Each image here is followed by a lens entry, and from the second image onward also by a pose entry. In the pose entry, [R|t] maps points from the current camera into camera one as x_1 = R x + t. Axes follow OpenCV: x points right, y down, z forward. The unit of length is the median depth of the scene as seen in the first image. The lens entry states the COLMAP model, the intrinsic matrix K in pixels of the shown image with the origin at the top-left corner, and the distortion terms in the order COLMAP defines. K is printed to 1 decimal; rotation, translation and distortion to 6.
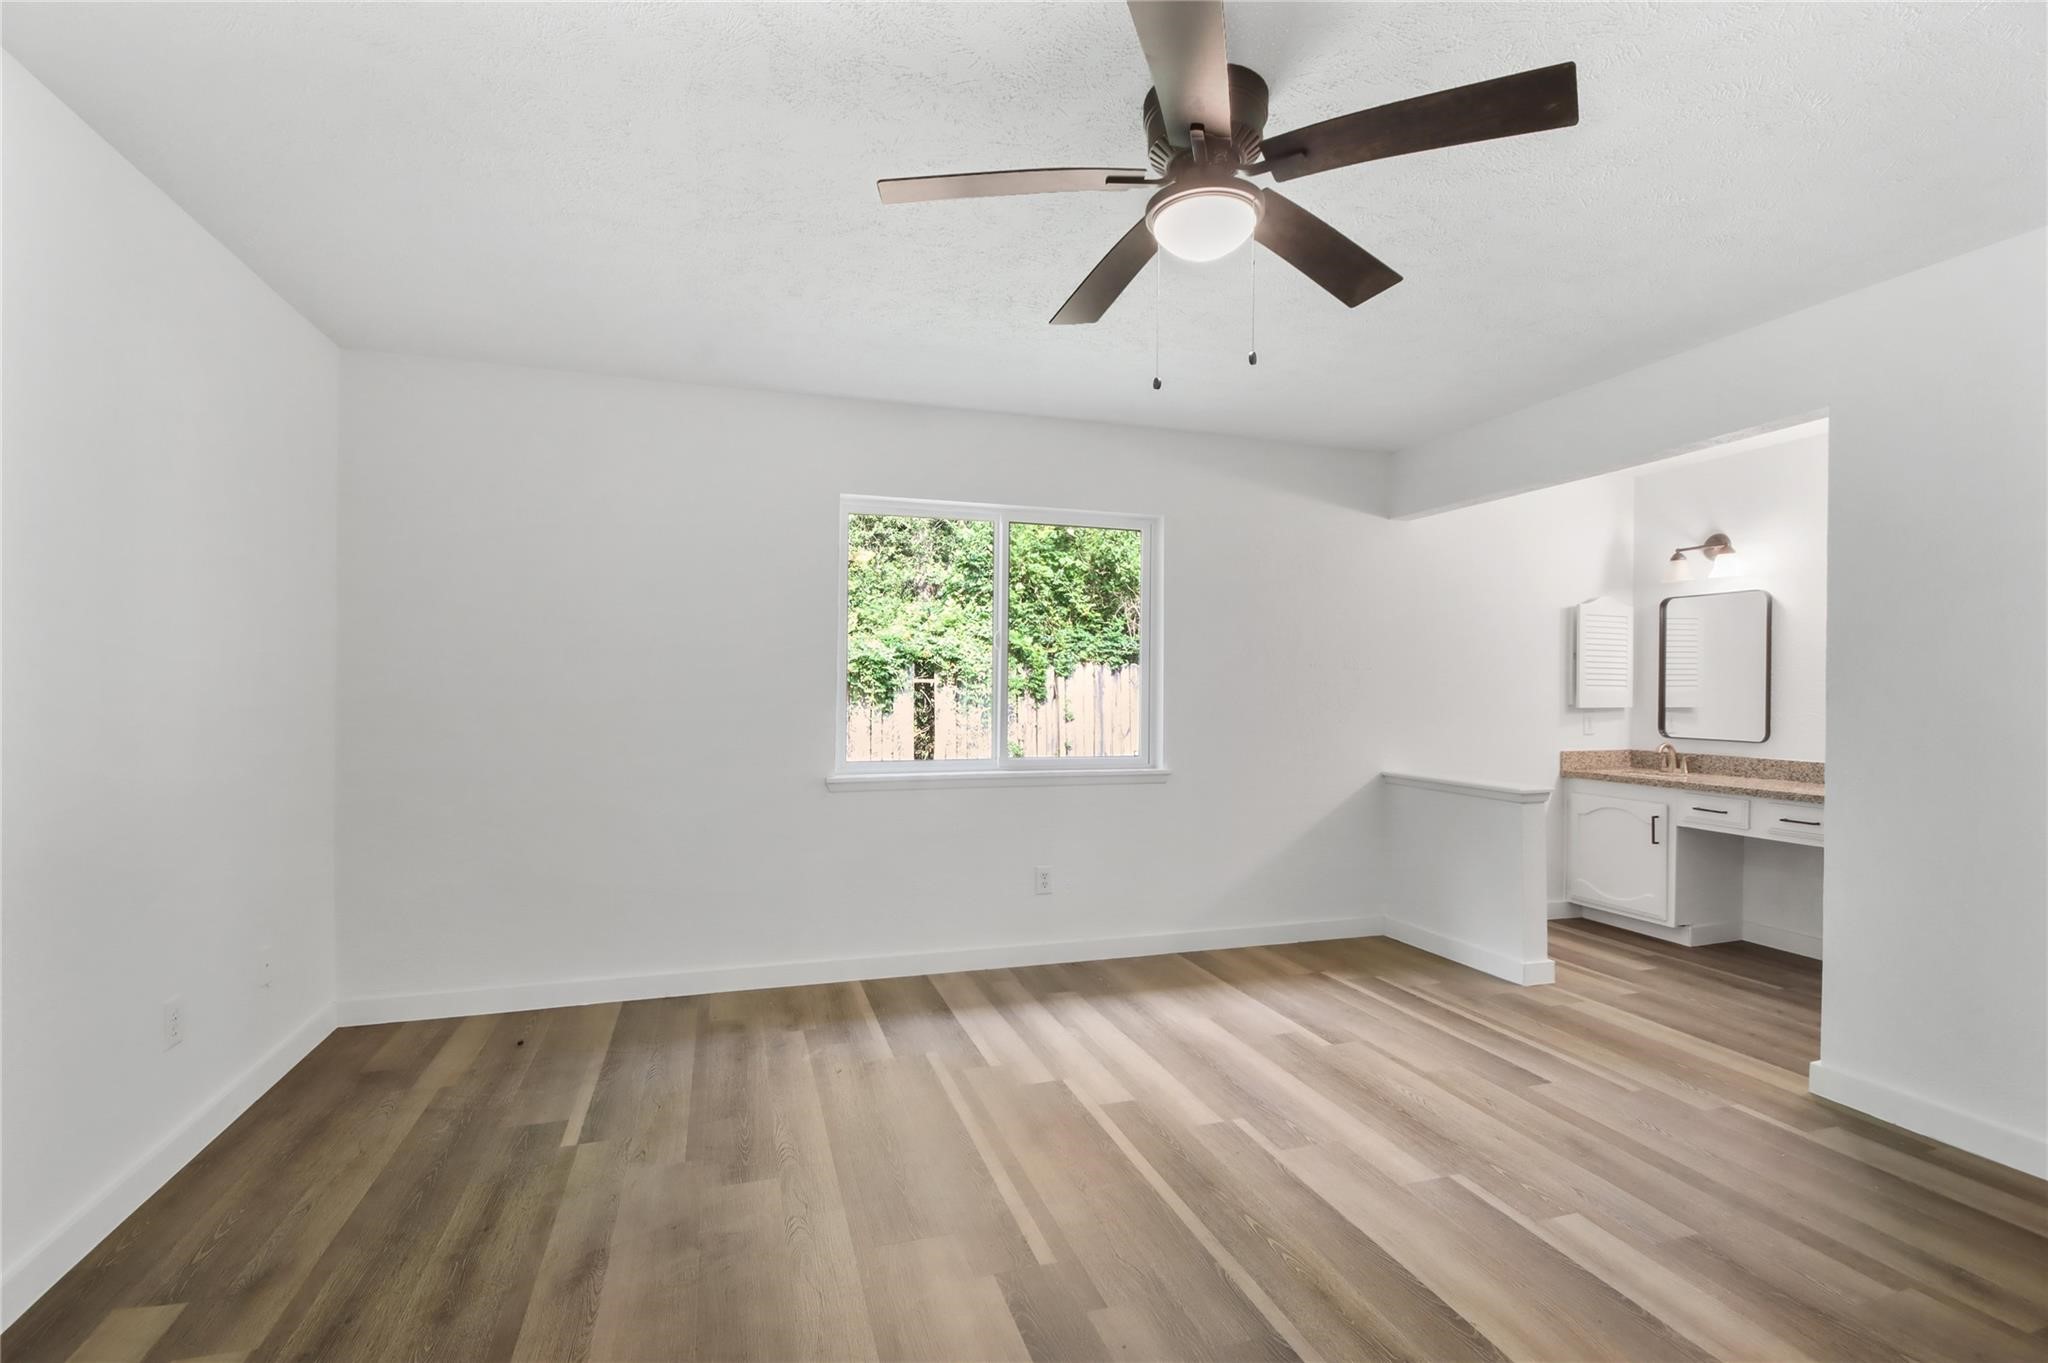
lens RADIAL K [[937.6, 0, 1021.9], [0, 937.6, 686.2], [0, 0, 1]] dist [-0.014872, -0.000813]
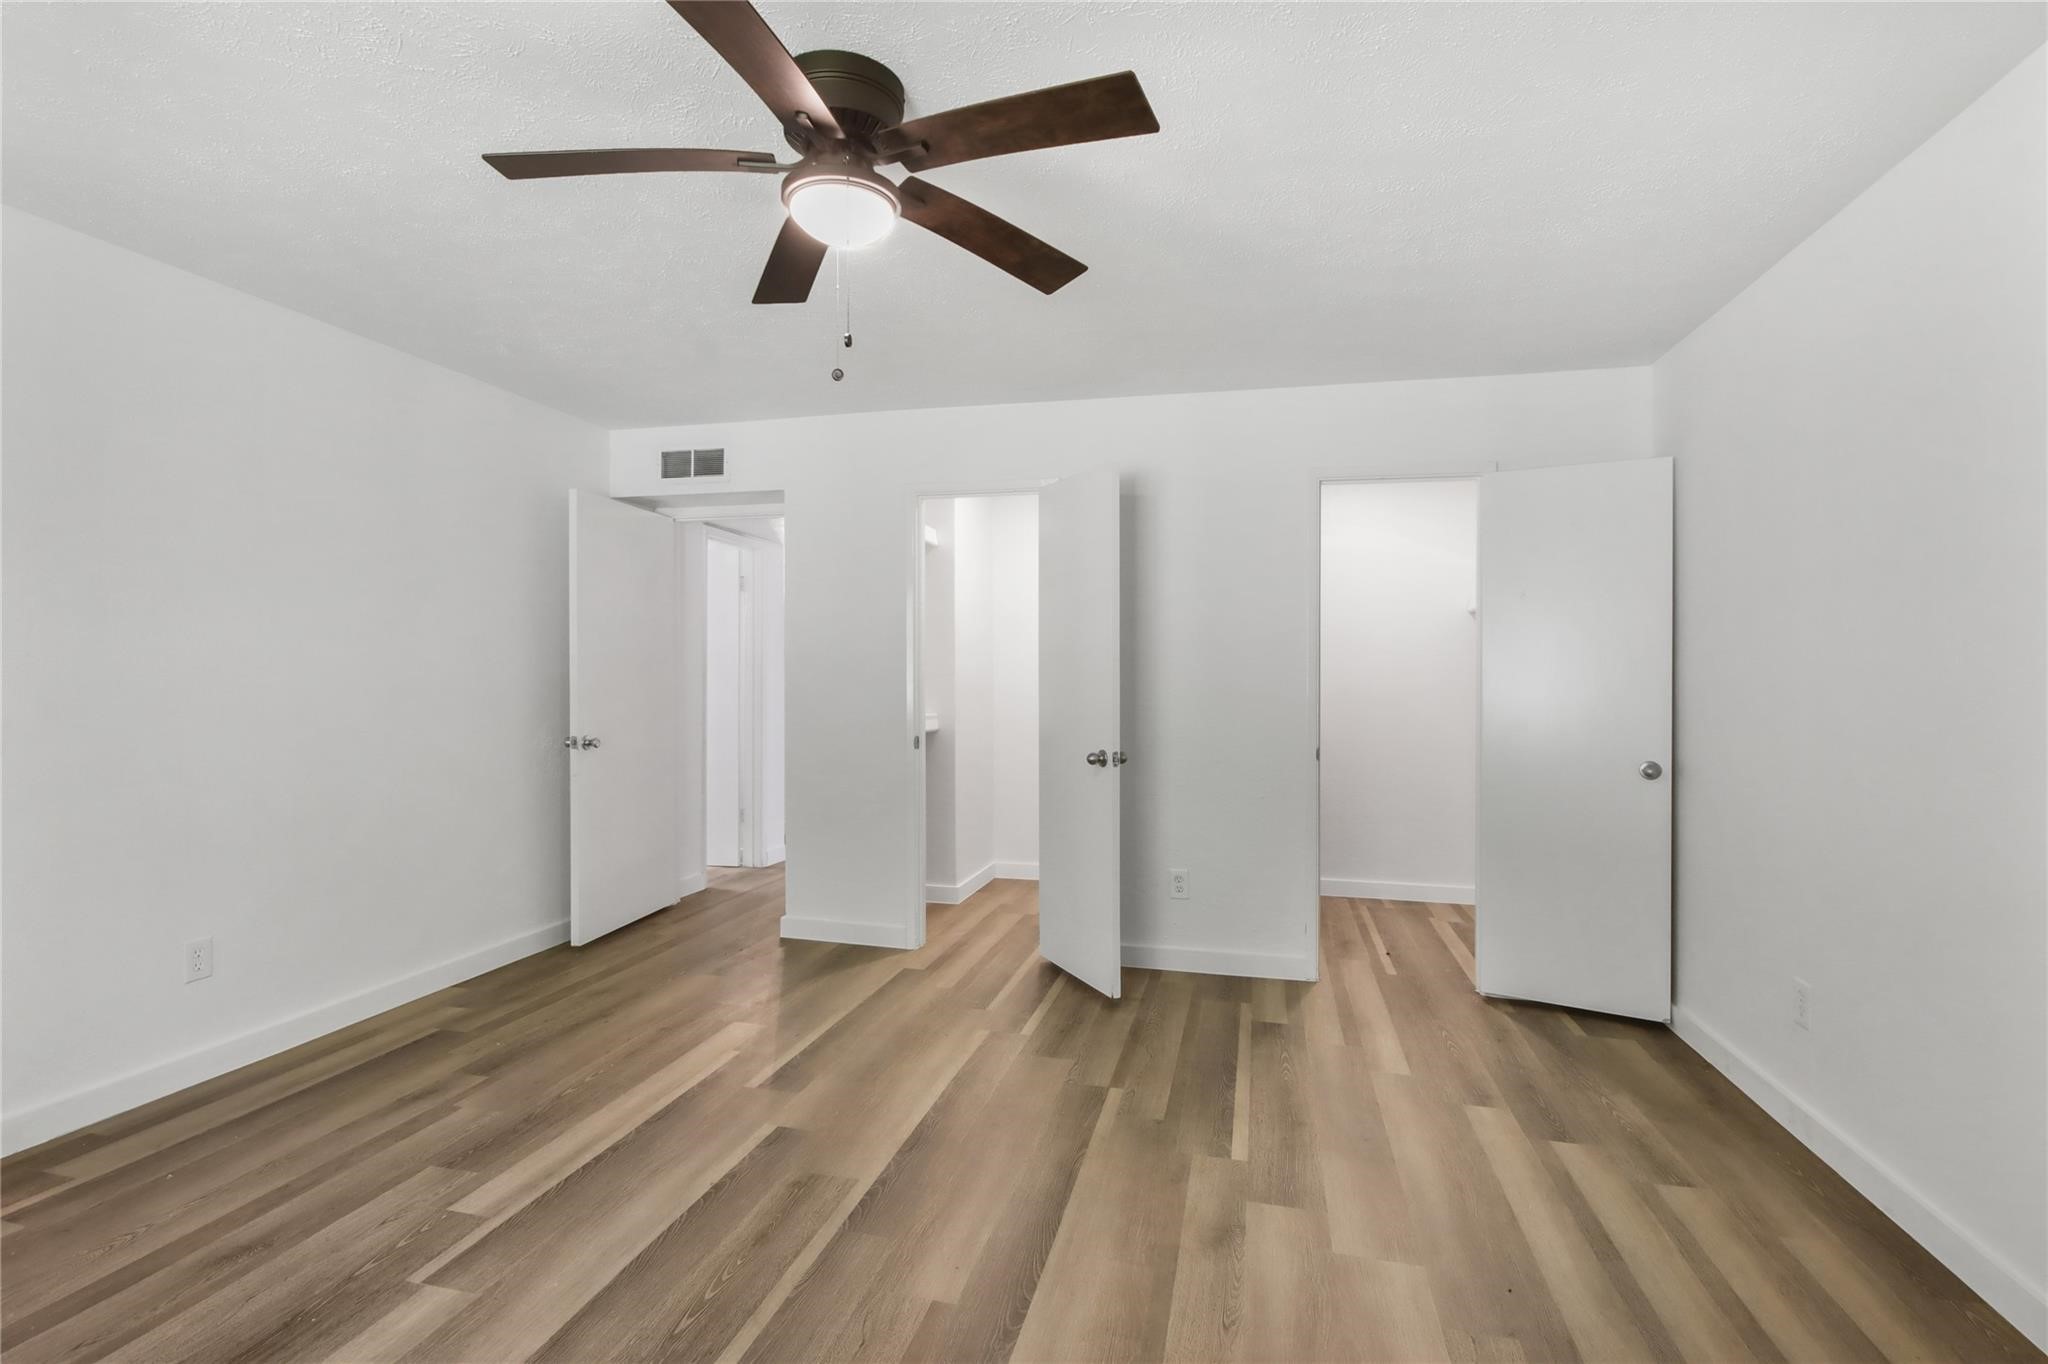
lens RADIAL K [[937.6, 0, 1019.0], [0, 937.6, 679.6], [0, 0, 1]] dist [-0.014872, -0.000813]
pose [[-0.850408, -0.019167, 0.525774, -0.425870], [-0.017482, 0.999814, 0.008171, -0.014997], [-0.525833, -0.002243, -0.850585, 1.513019]]
